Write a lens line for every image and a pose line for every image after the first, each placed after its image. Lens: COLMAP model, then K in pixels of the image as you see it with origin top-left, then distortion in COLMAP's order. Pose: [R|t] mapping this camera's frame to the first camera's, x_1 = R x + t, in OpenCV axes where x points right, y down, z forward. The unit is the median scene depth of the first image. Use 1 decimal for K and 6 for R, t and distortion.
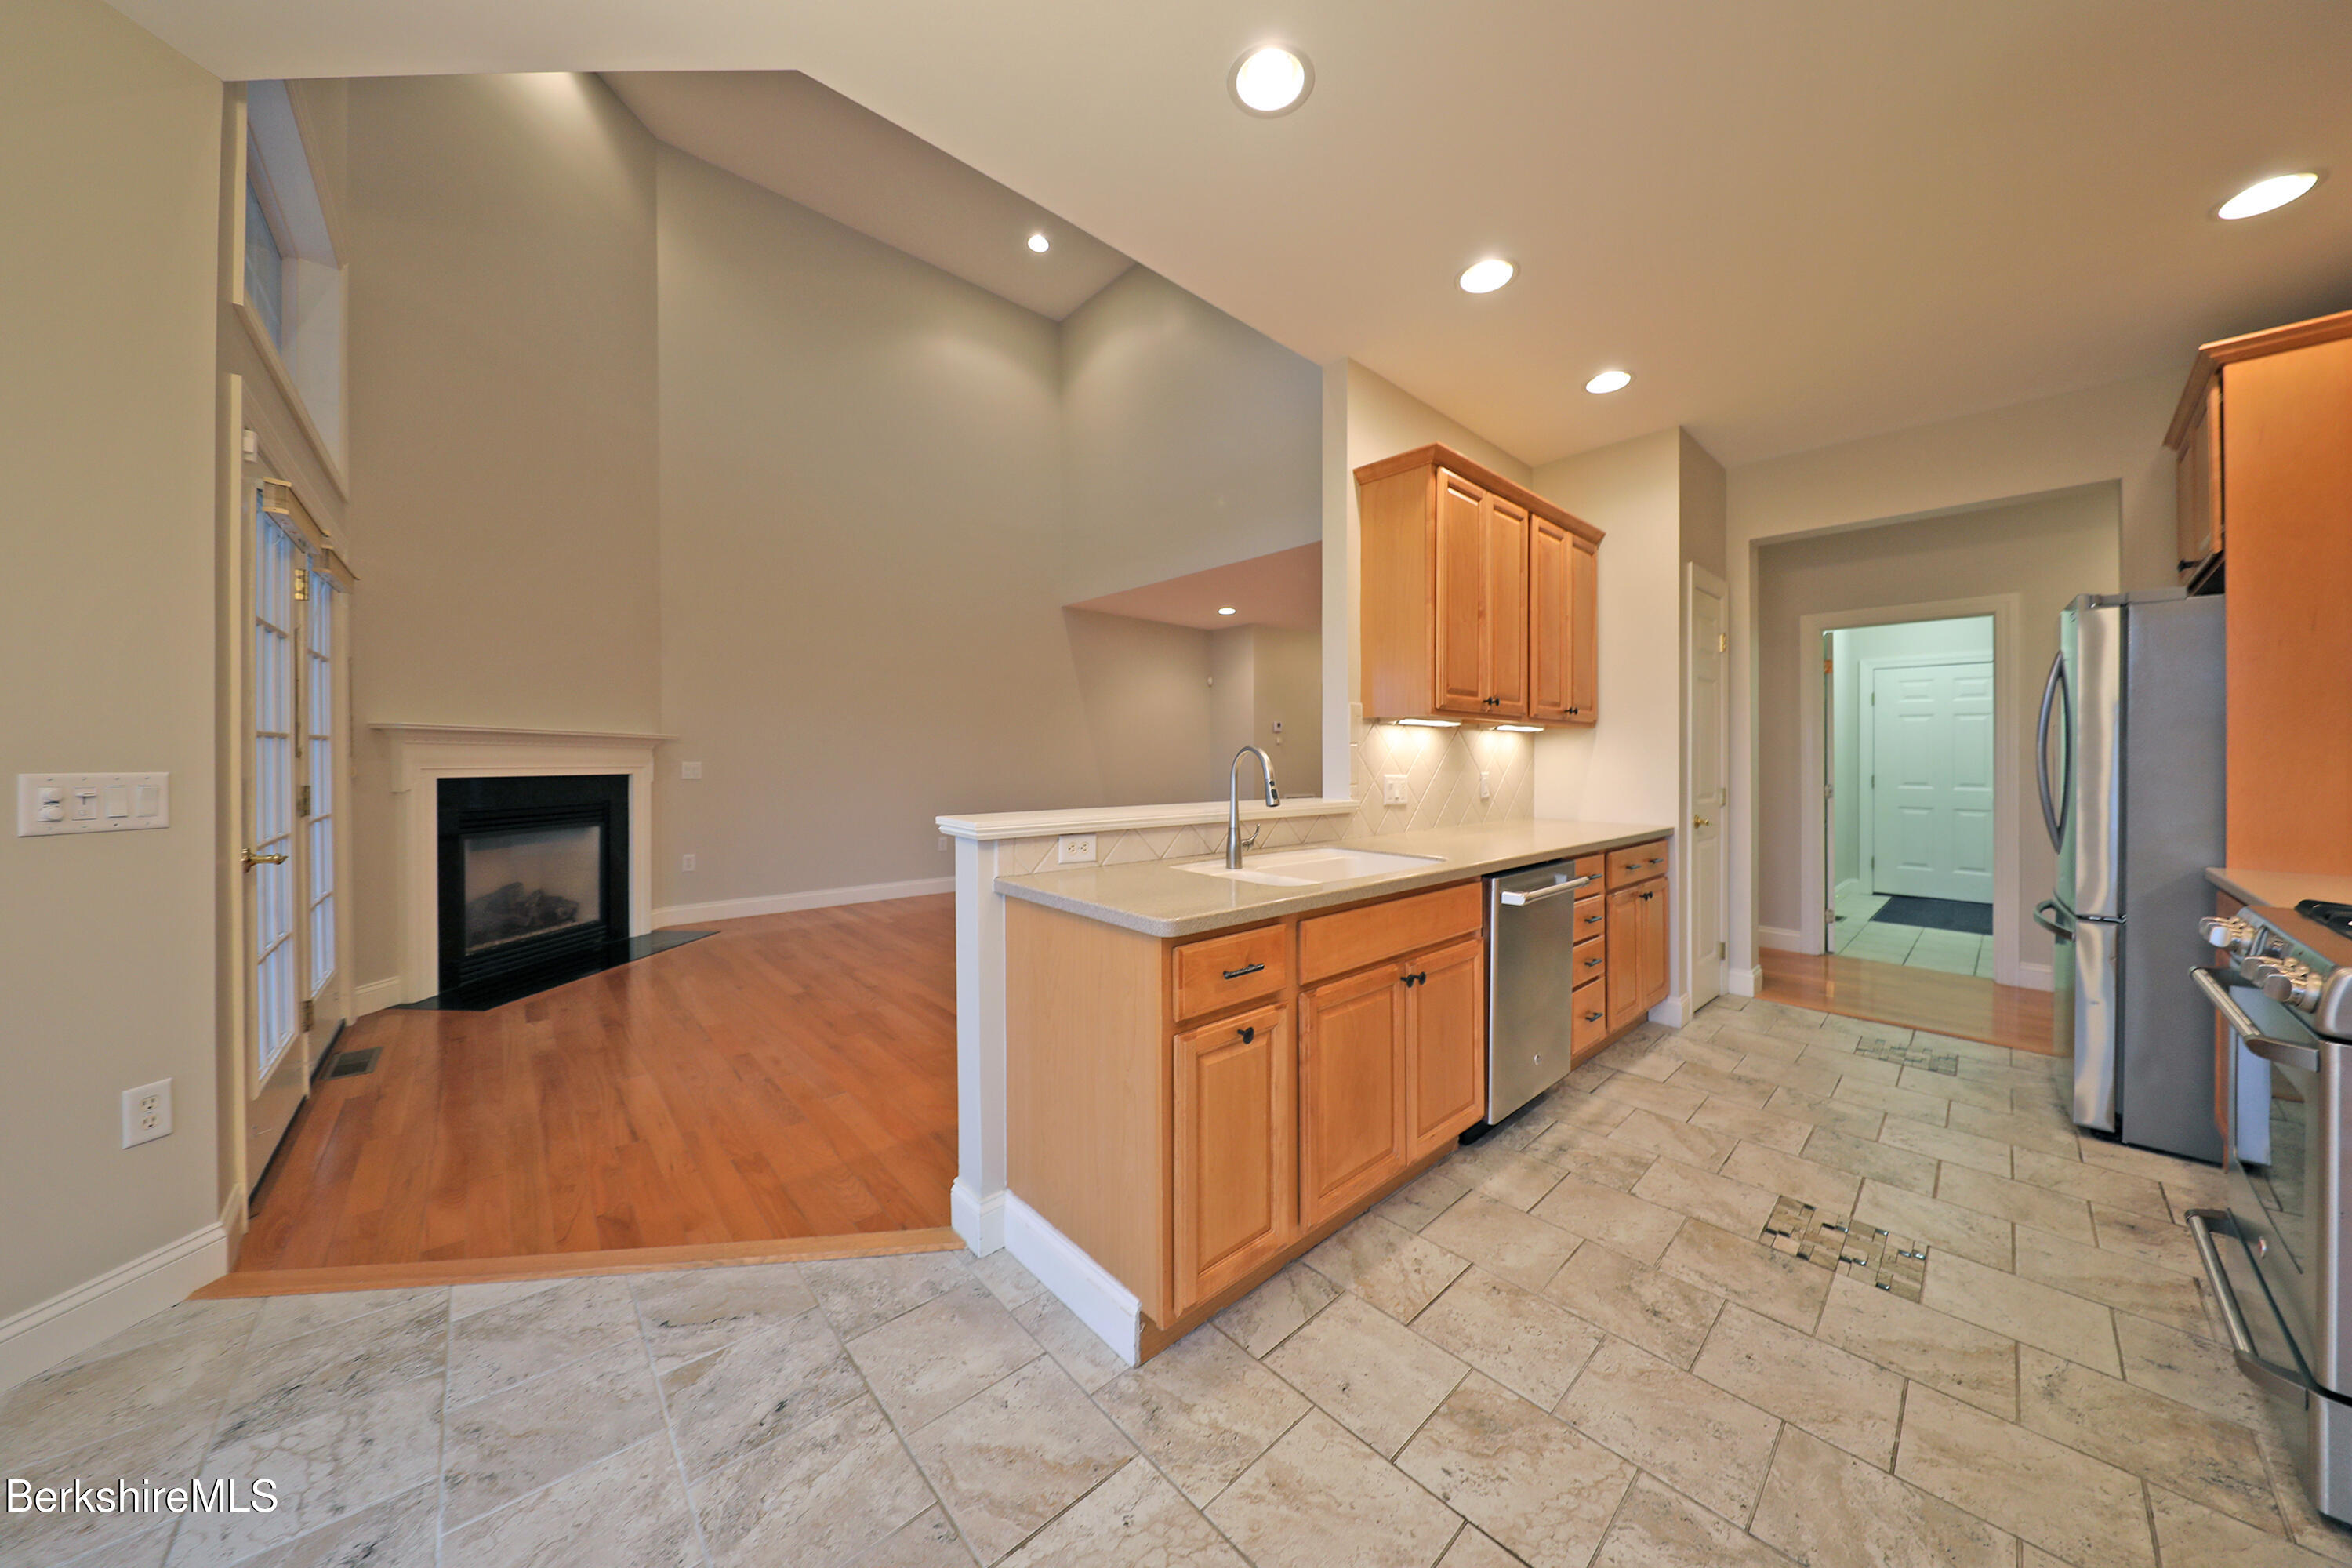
lens RADIAL K [[796.9, 0, 1189.8], [0, 796.9, 771.3], [0, 0, 1]] dist [-0.001921, -0.002409]
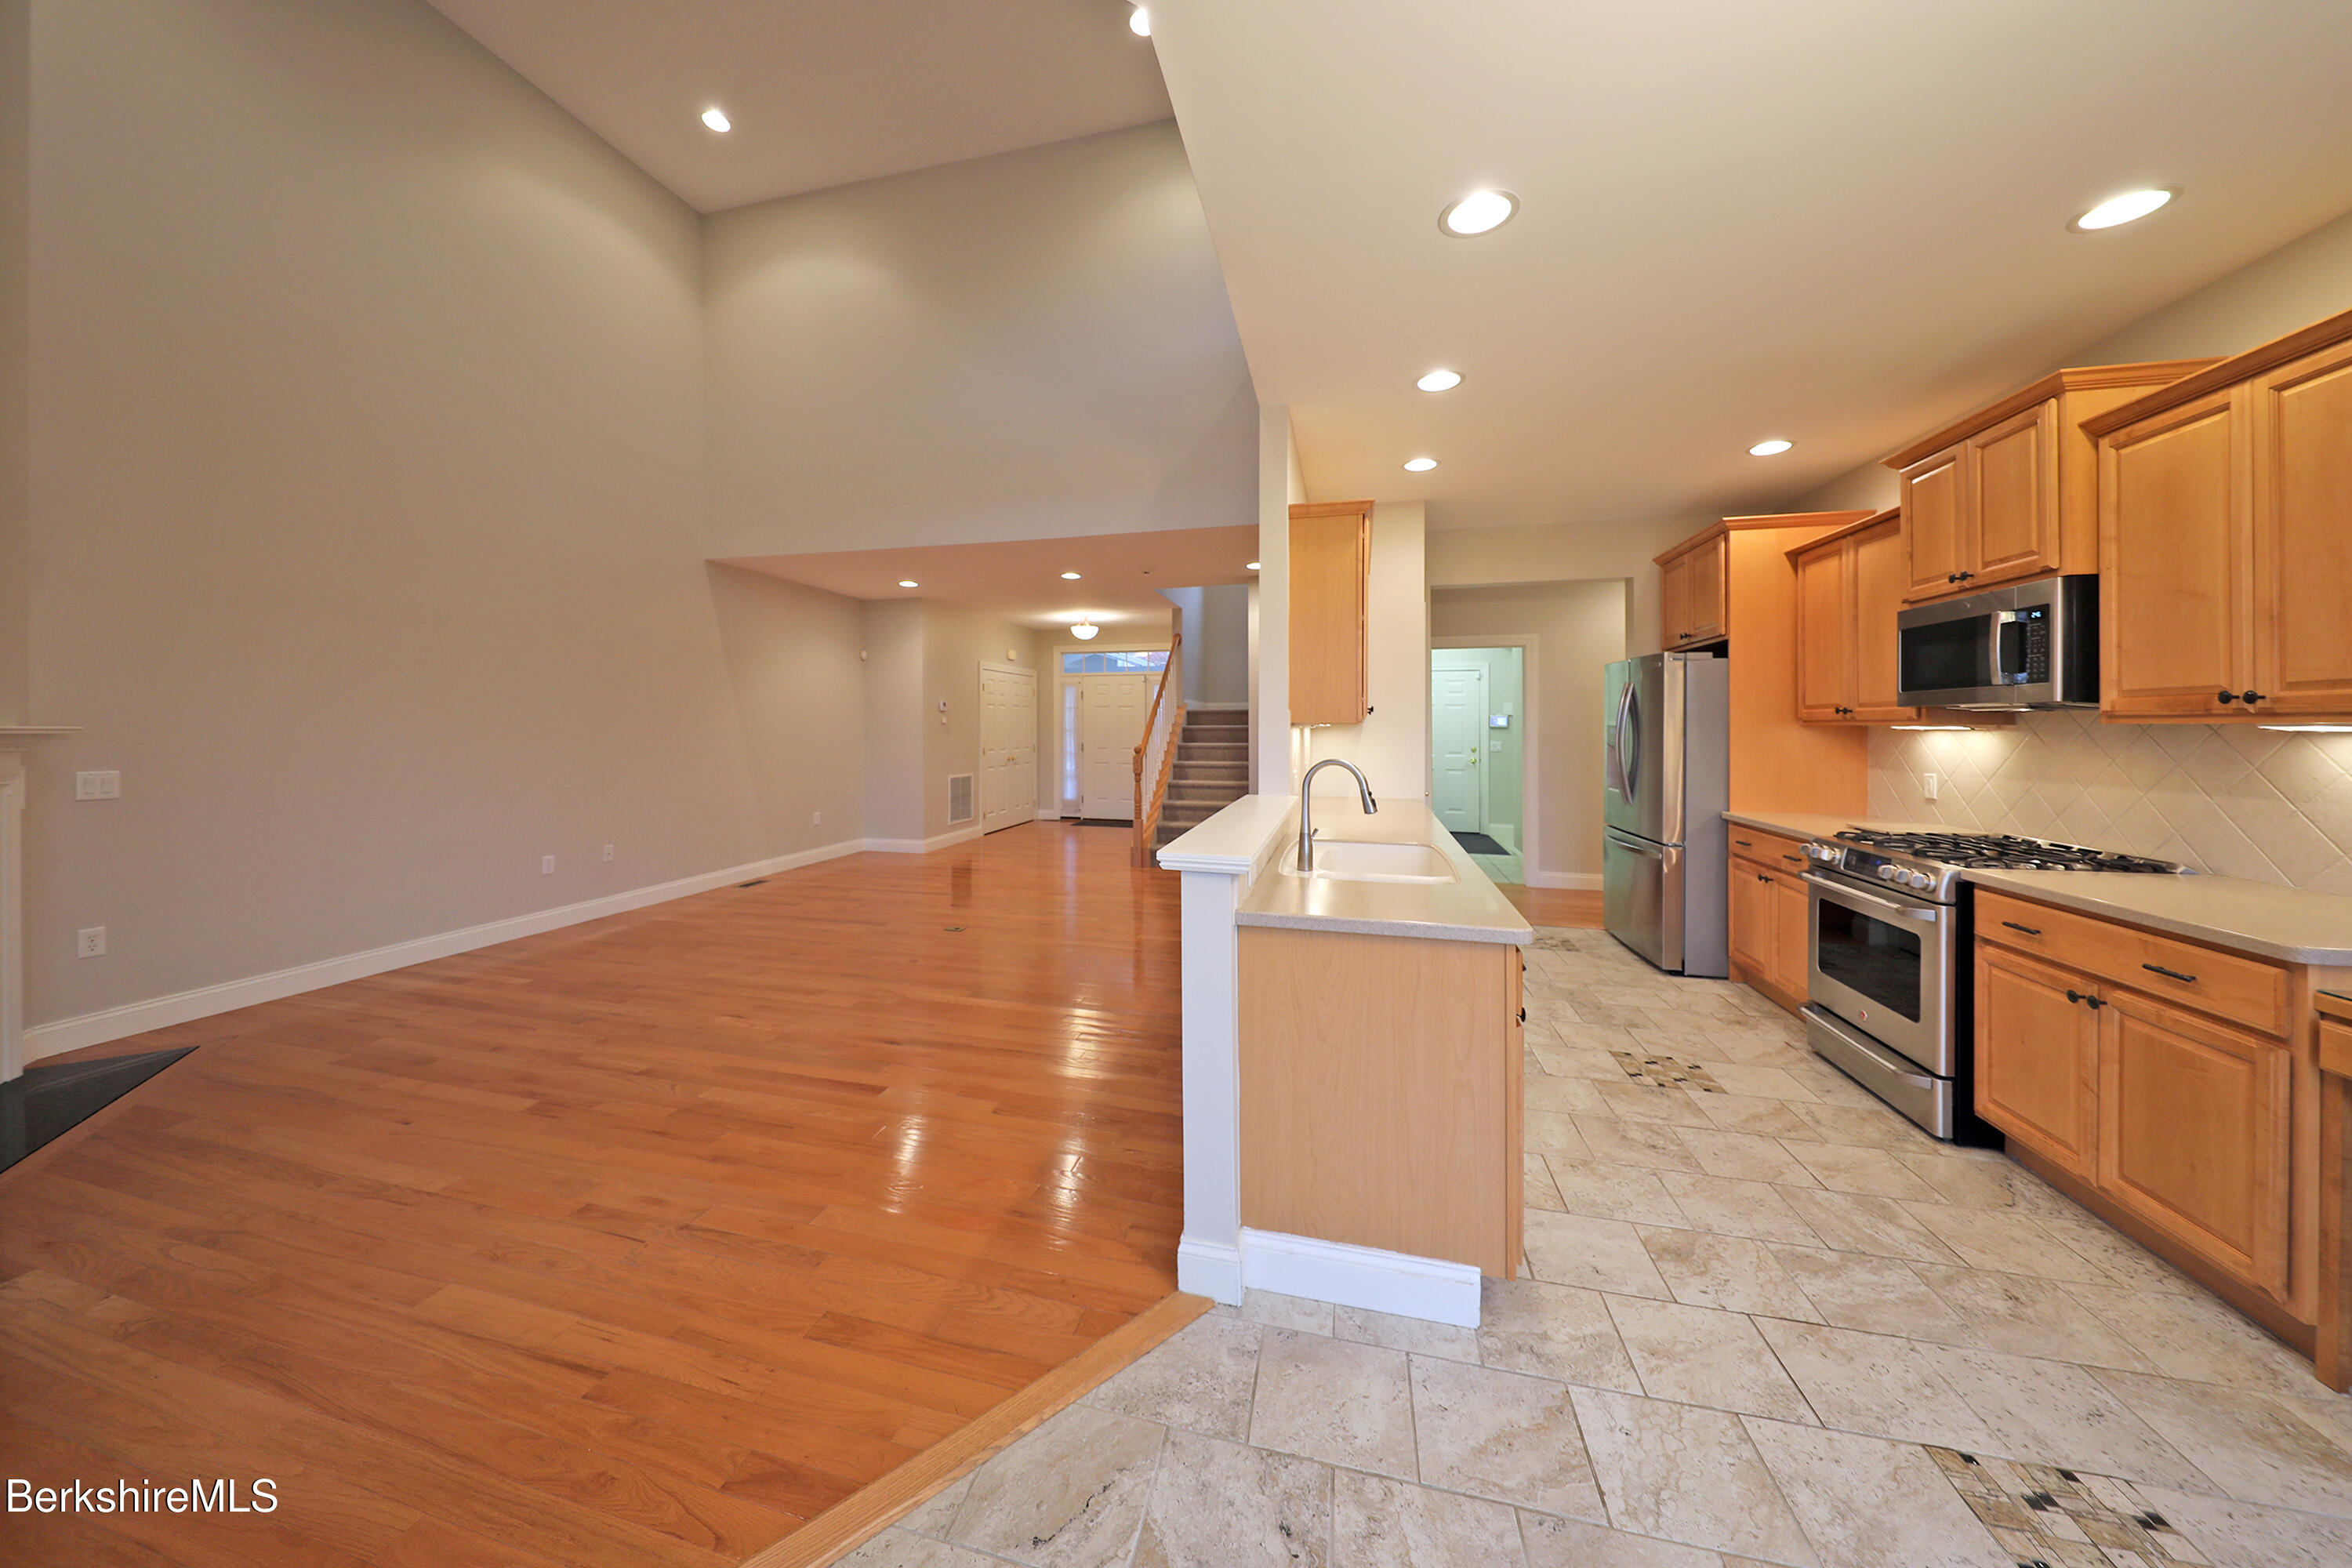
lens RADIAL K [[796.9, 0, 1136.6], [0, 796.9, 734.2], [0, 0, 1]] dist [-0.001921, -0.002409]
pose [[0.834630, -0.013383, 0.550649, -0.873439], [0.013178, 0.999904, 0.004328, -0.085577], [-0.550654, 0.003644, 0.834726, 0.257816]]
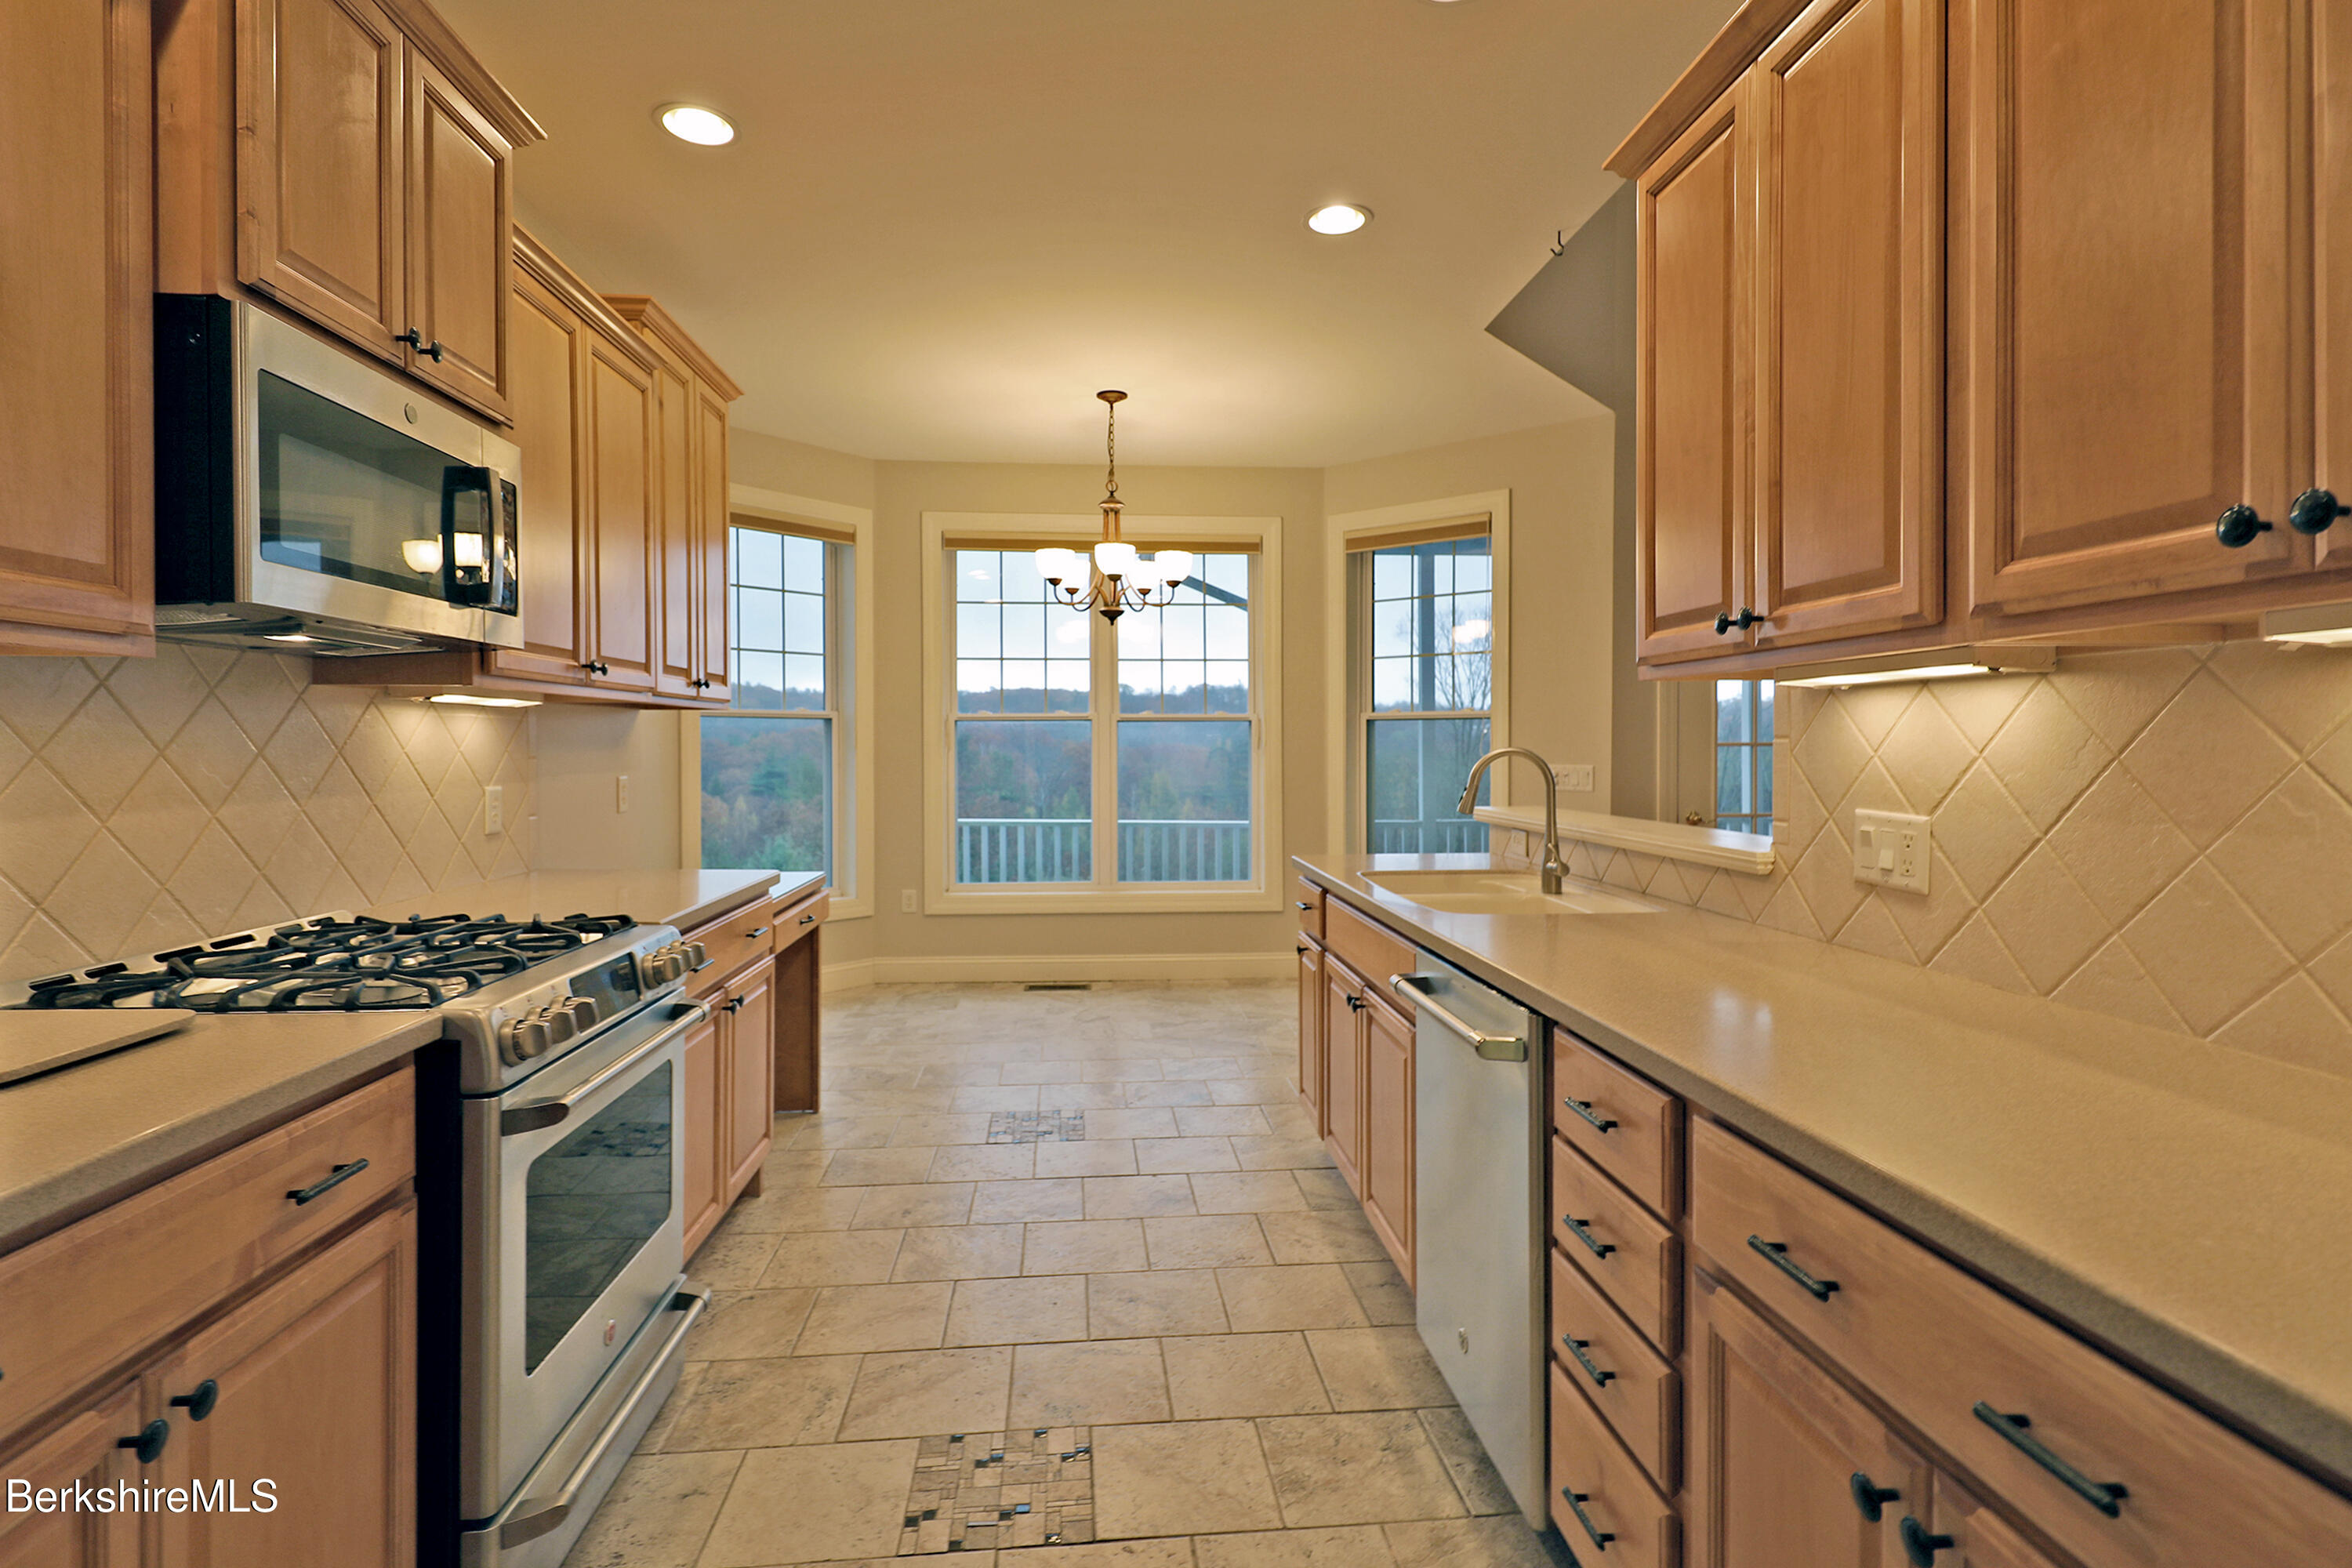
lens RADIAL K [[973.9, 0, 1191.9], [0, 973.9, 753.1], [0, 0, 1]] dist [0.002462, 0.000111]
pose [[-0.597959, -0.006841, -0.801497, 1.360358], [-0.016261, 0.999861, 0.003598, -0.034971], [0.801362, 0.015184, -0.597988, 1.576121]]
